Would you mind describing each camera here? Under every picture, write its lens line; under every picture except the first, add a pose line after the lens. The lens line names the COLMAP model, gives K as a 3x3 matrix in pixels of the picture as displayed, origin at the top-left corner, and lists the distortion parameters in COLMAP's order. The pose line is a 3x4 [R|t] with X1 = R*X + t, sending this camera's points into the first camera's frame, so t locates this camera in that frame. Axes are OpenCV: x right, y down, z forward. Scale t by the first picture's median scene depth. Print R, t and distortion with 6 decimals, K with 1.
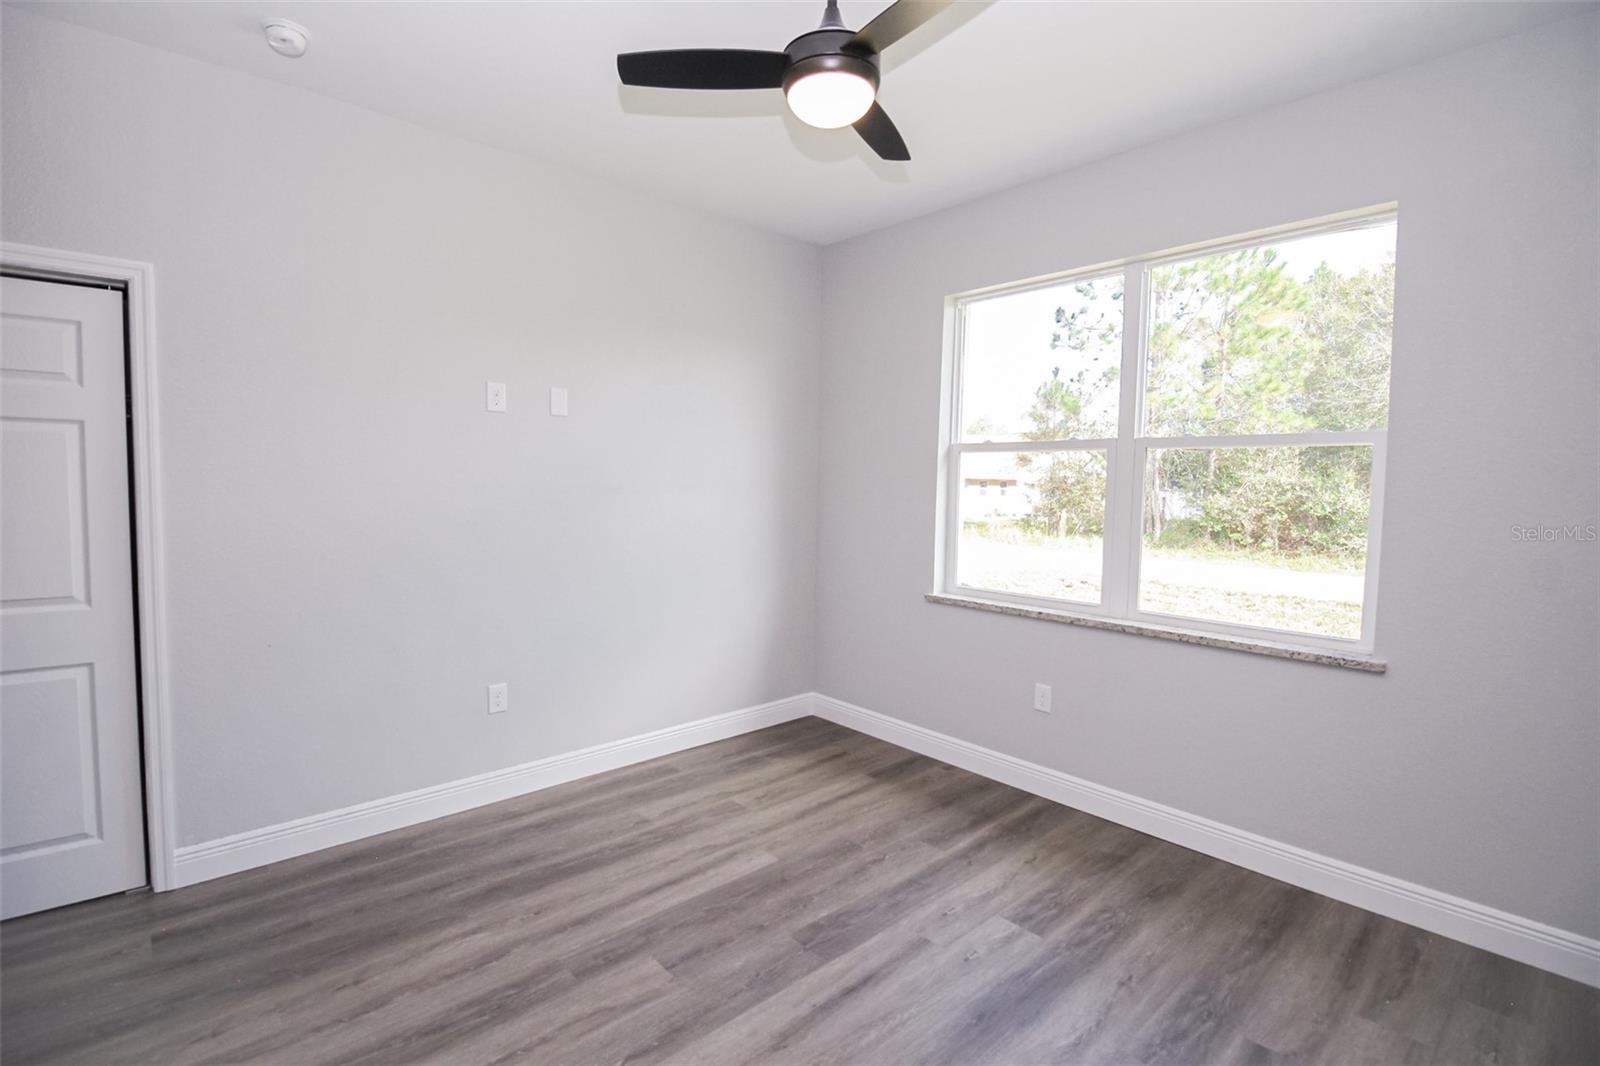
lens RADIAL K [[746.4, 0, 778.0], [0, 746.4, 529.3], [0, 0, 1]] dist [0.001156, -0.012099]
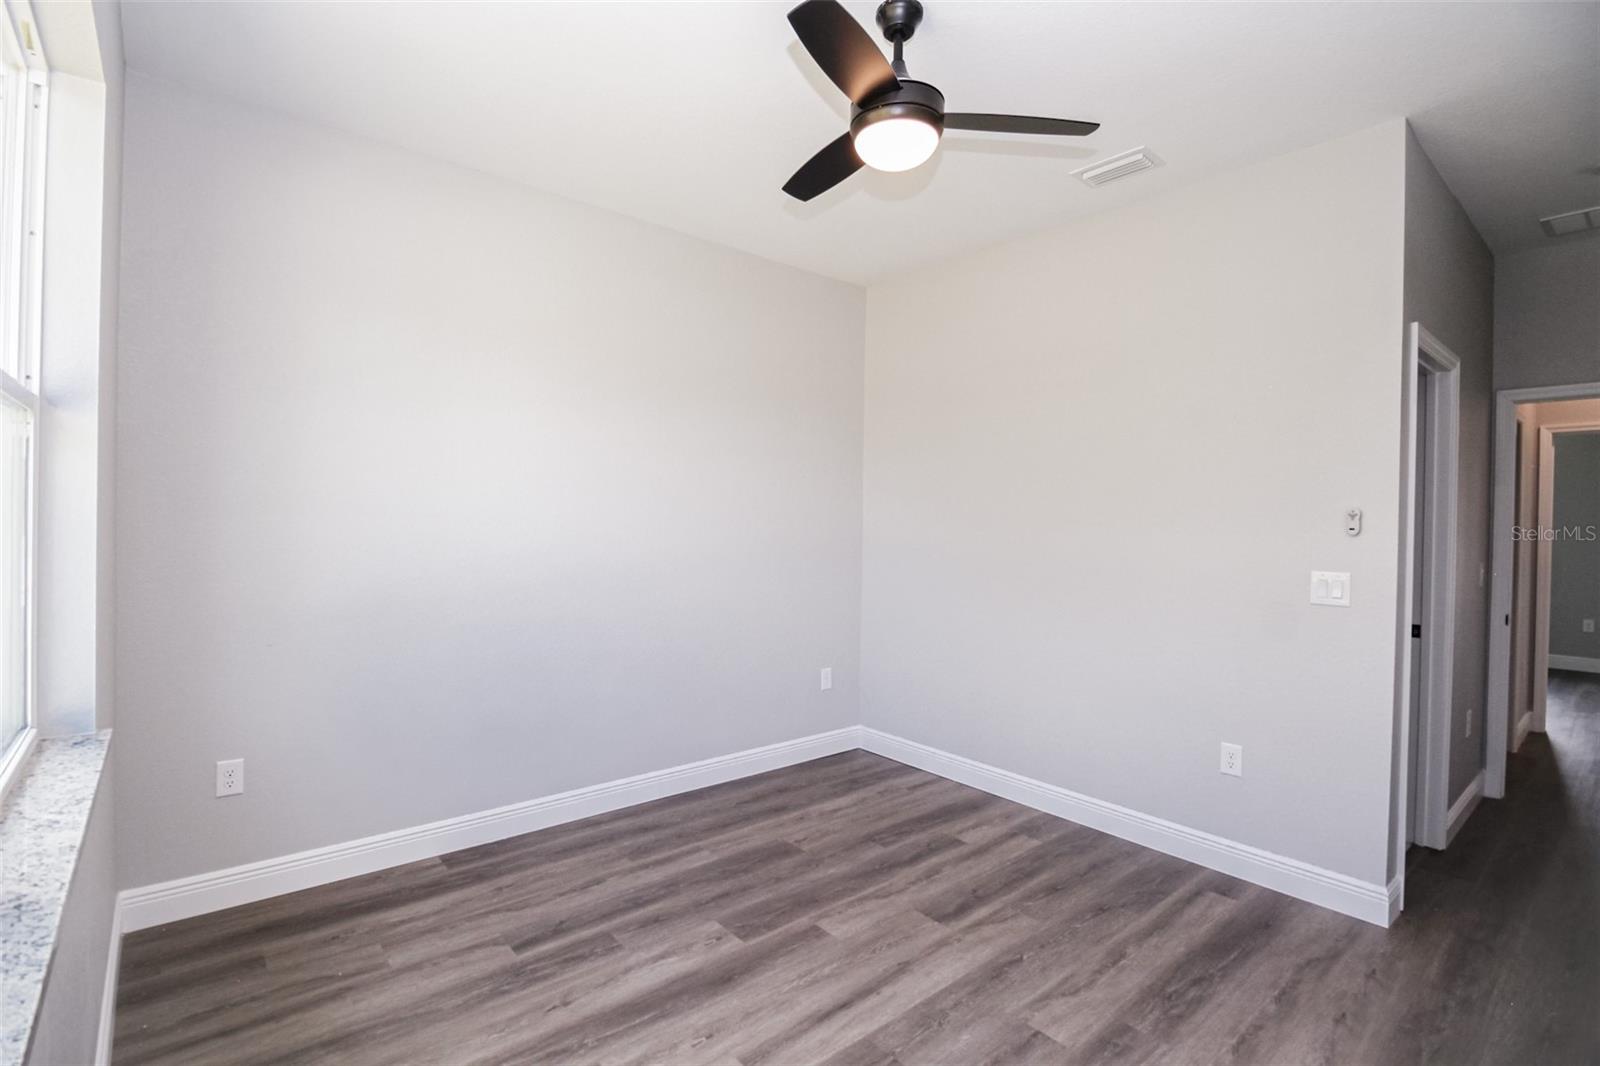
lens RADIAL K [[746.4, 0, 778.0], [0, 746.4, 529.3], [0, 0, 1]] dist [0.001156, -0.012099]
pose [[-0.998757, -0.032395, 0.037880, 0.152414], [-0.029431, 0.996647, 0.076344, -0.091985], [-0.040226, 0.075134, -0.996362, 1.775379]]
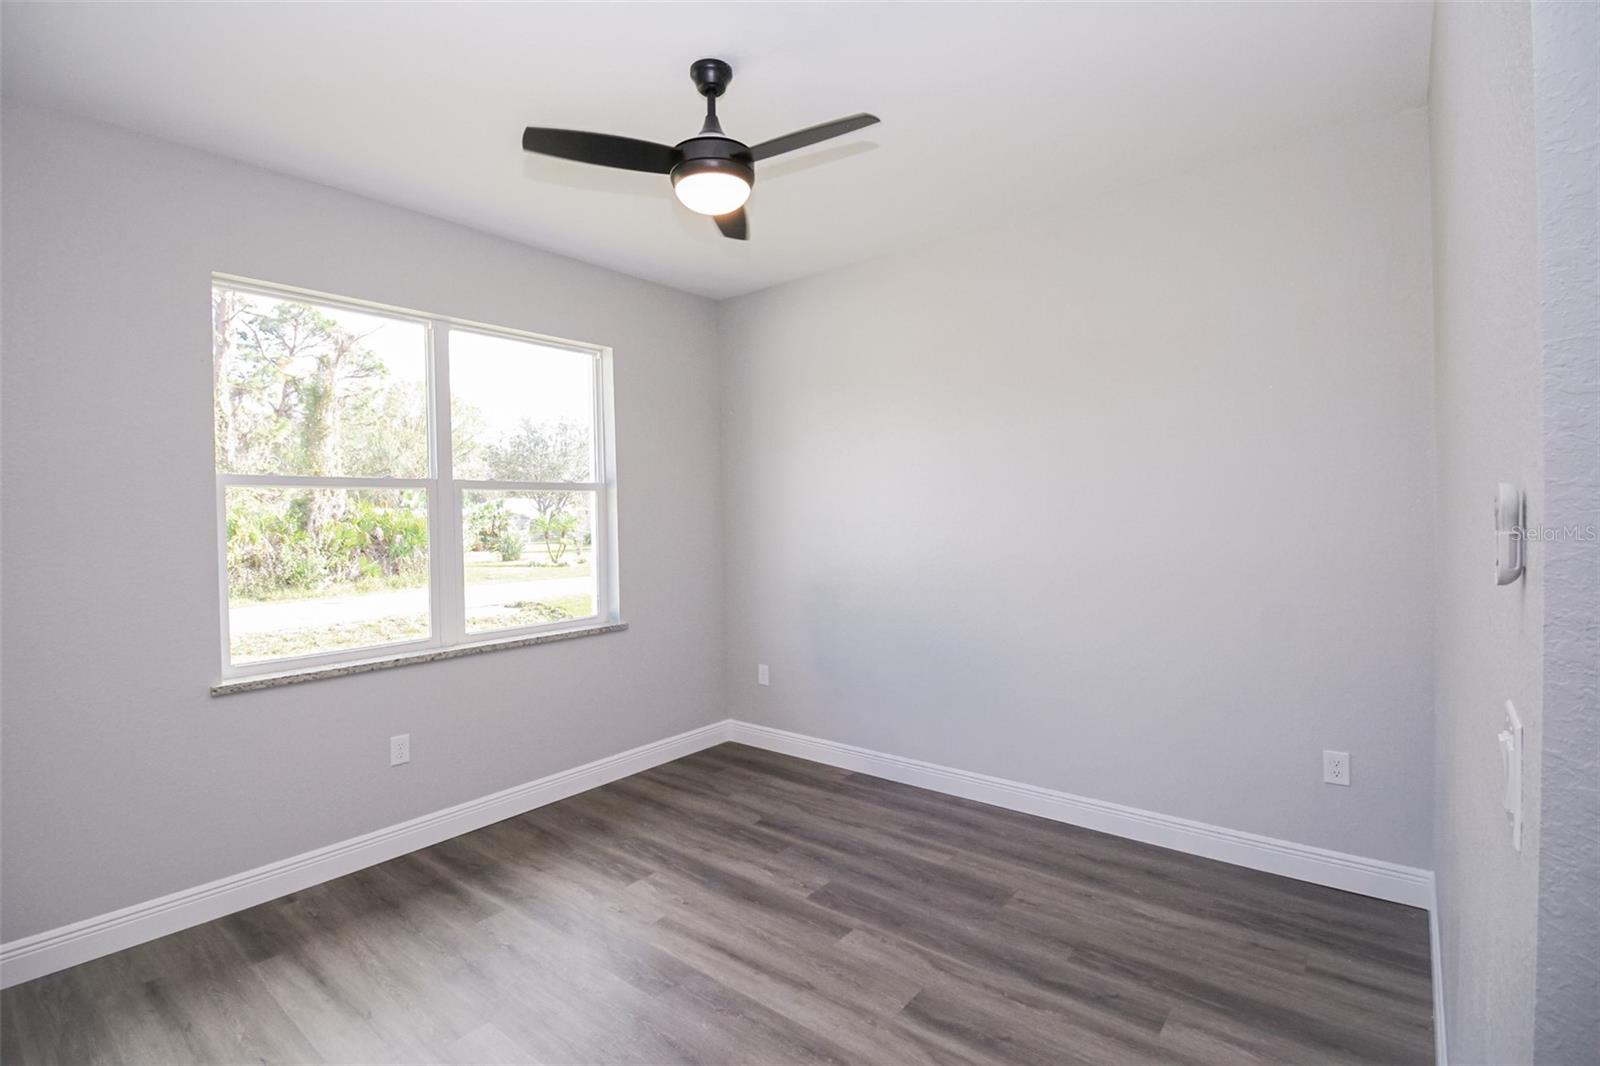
lens RADIAL K [[746.4, 0, 778.0], [0, 746.4, 529.3], [0, 0, 1]] dist [0.001156, -0.012099]
pose [[-0.146021, -0.032844, 0.988736, -0.942432], [0.081703, 0.995634, 0.045139, -0.082260], [-0.985902, 0.087374, -0.142700, 0.939421]]
